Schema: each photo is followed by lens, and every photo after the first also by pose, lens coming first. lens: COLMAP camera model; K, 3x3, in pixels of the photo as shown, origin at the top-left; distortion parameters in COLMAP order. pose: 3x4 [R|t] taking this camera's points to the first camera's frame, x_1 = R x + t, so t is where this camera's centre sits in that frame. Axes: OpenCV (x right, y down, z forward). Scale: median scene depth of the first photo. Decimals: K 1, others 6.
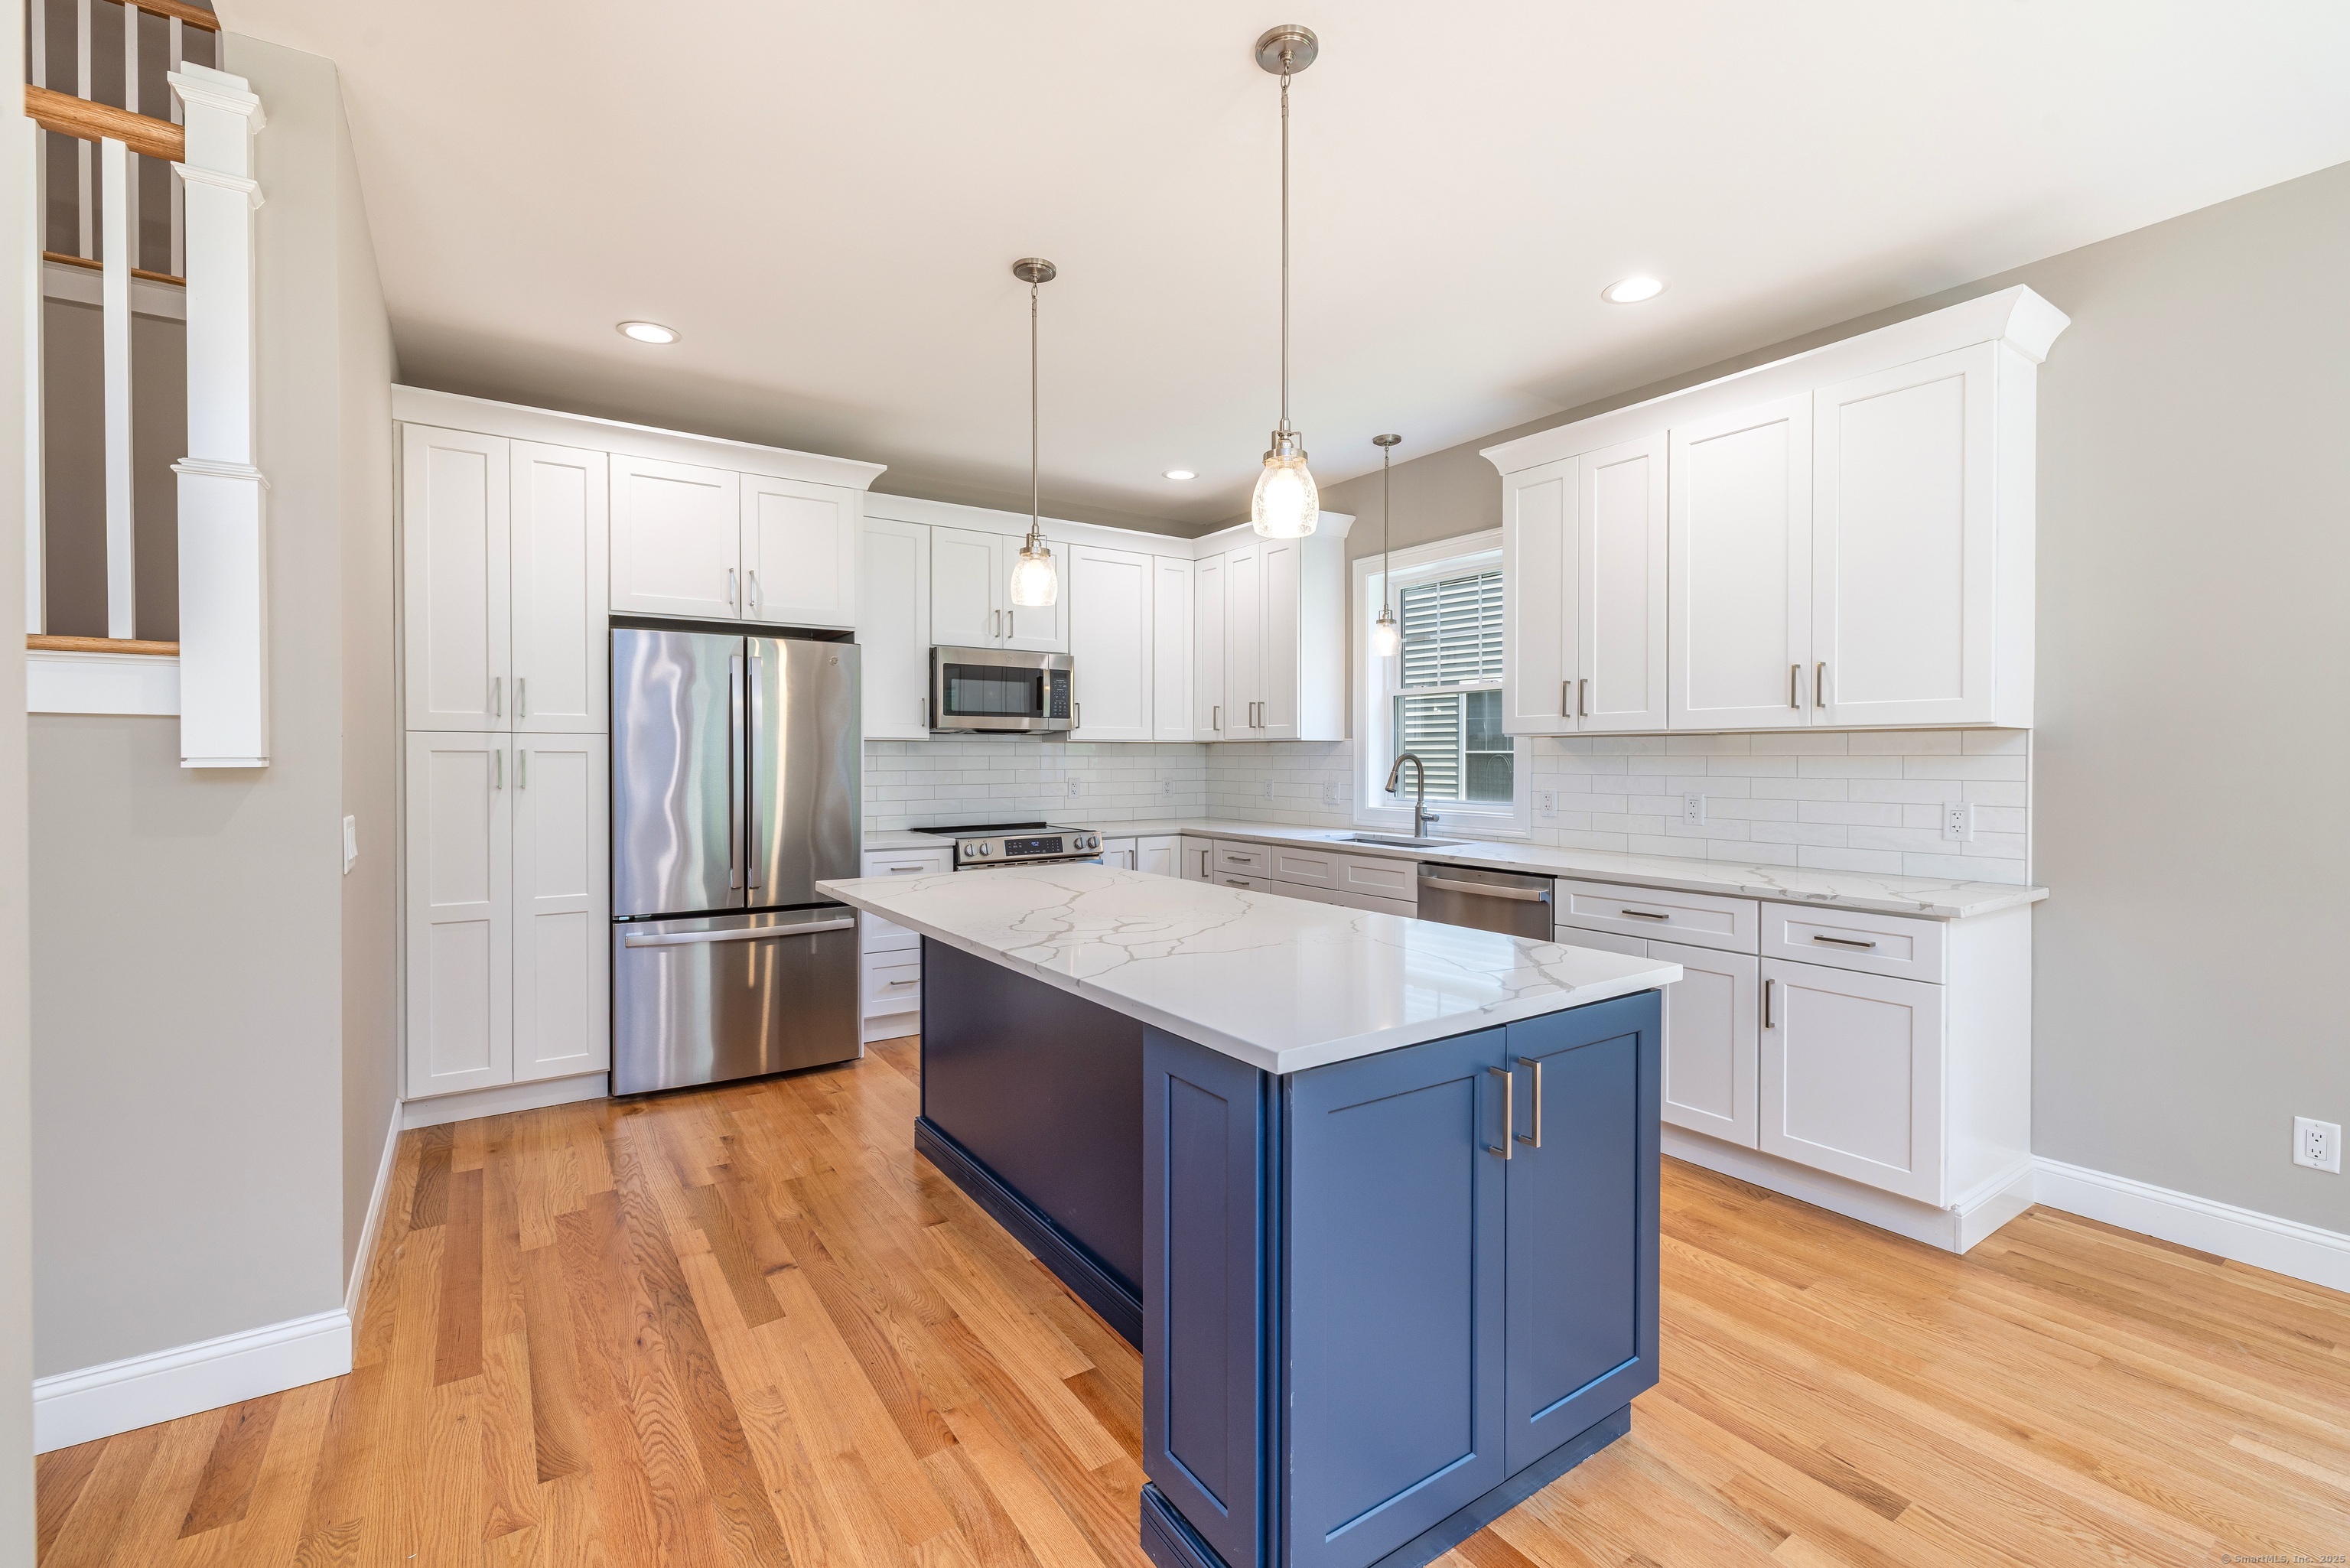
lens RADIAL K [[990.6, 0, 1163.0], [0, 990.6, 765.2], [0, 0, 1]] dist [-0.000926, -0.000035]
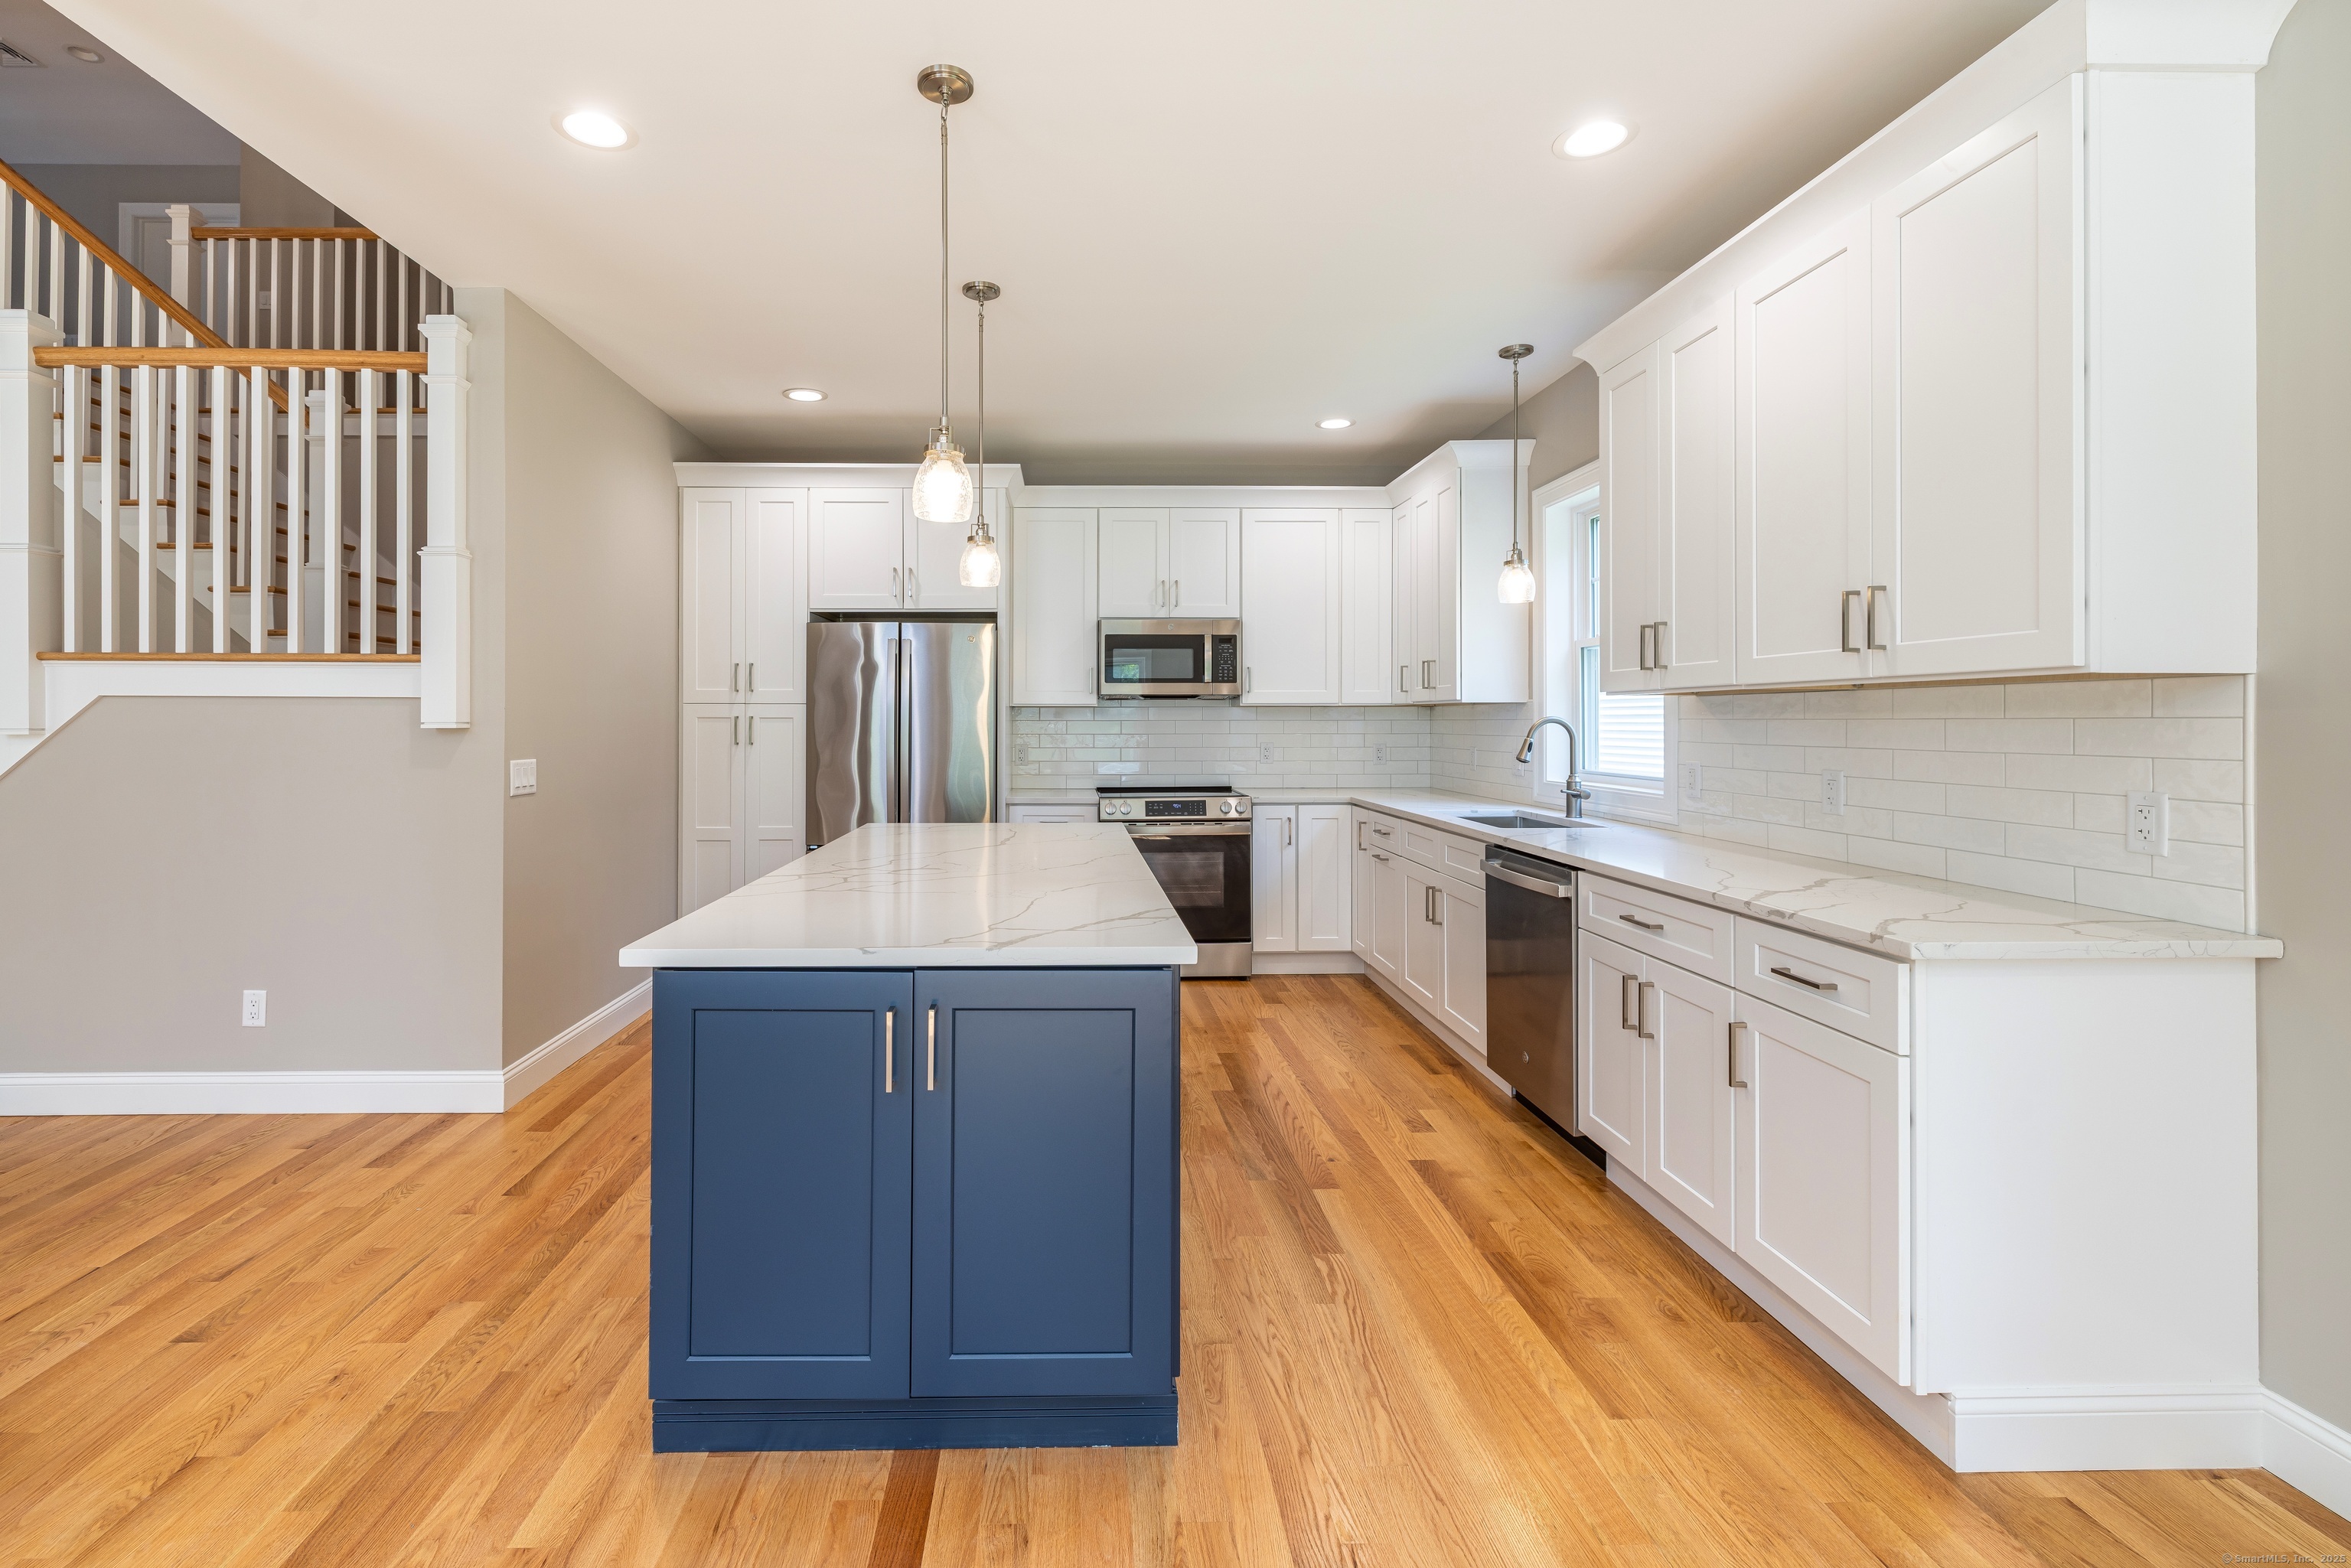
lens RADIAL K [[1016.5, 0, 1083.1], [0, 1016.5, 718.6], [0, 0, 1]] dist [-0.000772, 0.000395]
pose [[0.842129, -0.002166, -0.539271, 0.399459], [-0.003851, 0.999942, -0.010030, -0.000306], [0.539262, 0.010523, 0.842072, 0.061957]]
